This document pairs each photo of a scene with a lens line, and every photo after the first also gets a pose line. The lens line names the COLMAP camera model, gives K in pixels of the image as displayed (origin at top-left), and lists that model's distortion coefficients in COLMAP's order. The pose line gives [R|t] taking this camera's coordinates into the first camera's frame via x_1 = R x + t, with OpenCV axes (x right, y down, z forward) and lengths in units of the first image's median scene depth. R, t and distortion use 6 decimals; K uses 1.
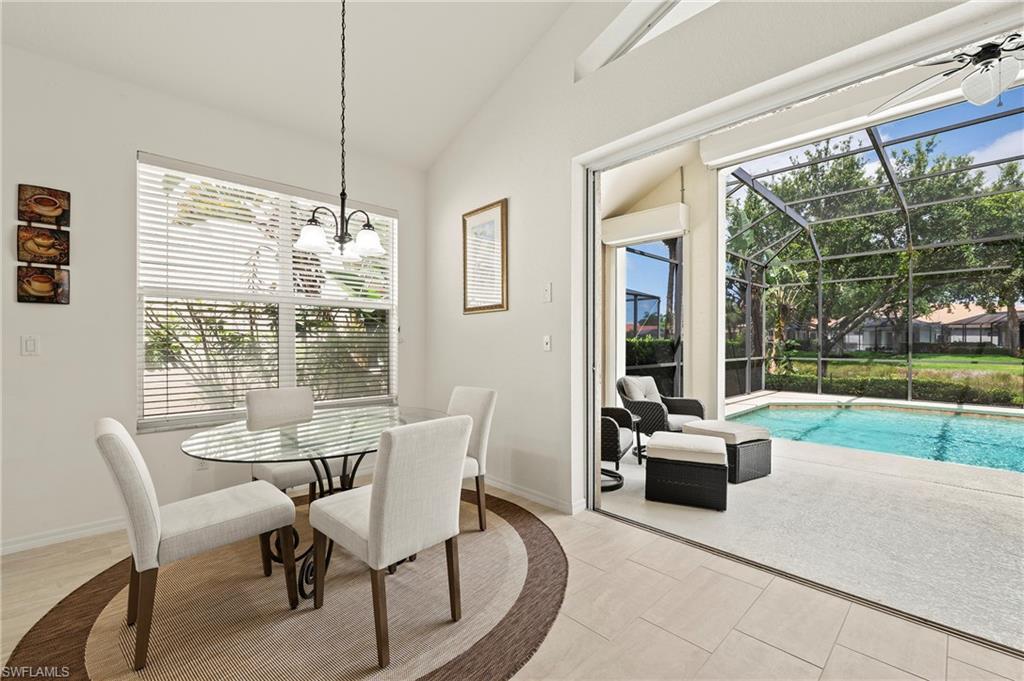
lens RADIAL K [[429.3, 0, 514.4], [0, 429.3, 345.2], [0, 0, 1]] dist [-0.004854, -0.000892]
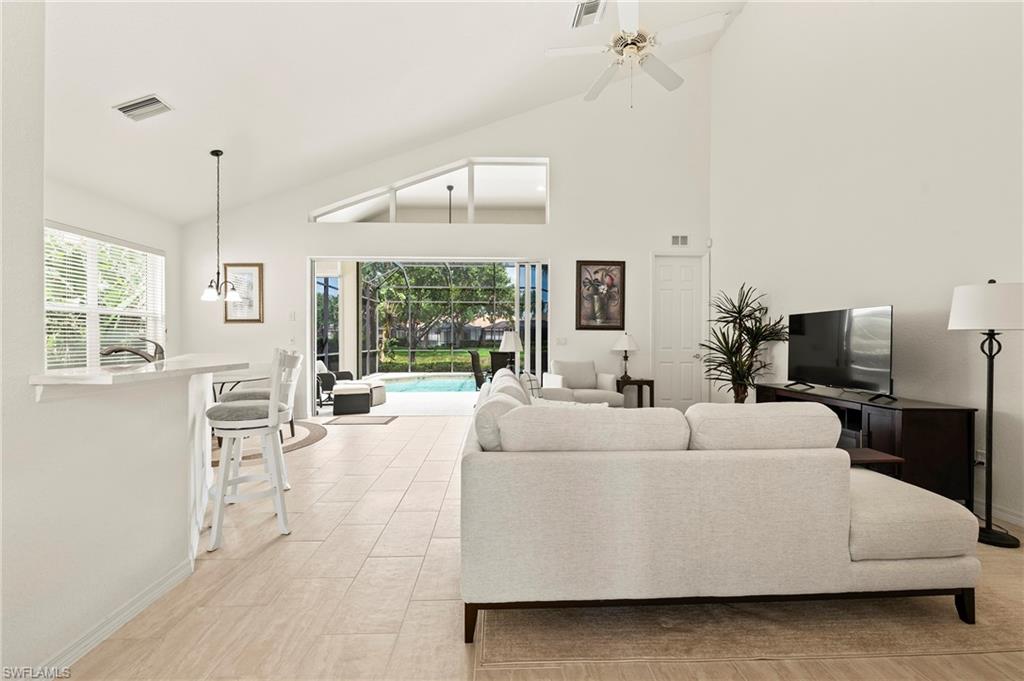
lens RADIAL K [[429.3, 0, 512.6], [0, 429.3, 343.0], [0, 0, 1]] dist [-0.004854, -0.000892]
pose [[0.664786, -0.002866, 0.747029, -0.075629], [0.000301, 0.999994, 0.003568, -0.000633], [-0.747034, -0.002147, 0.664782, -0.117633]]
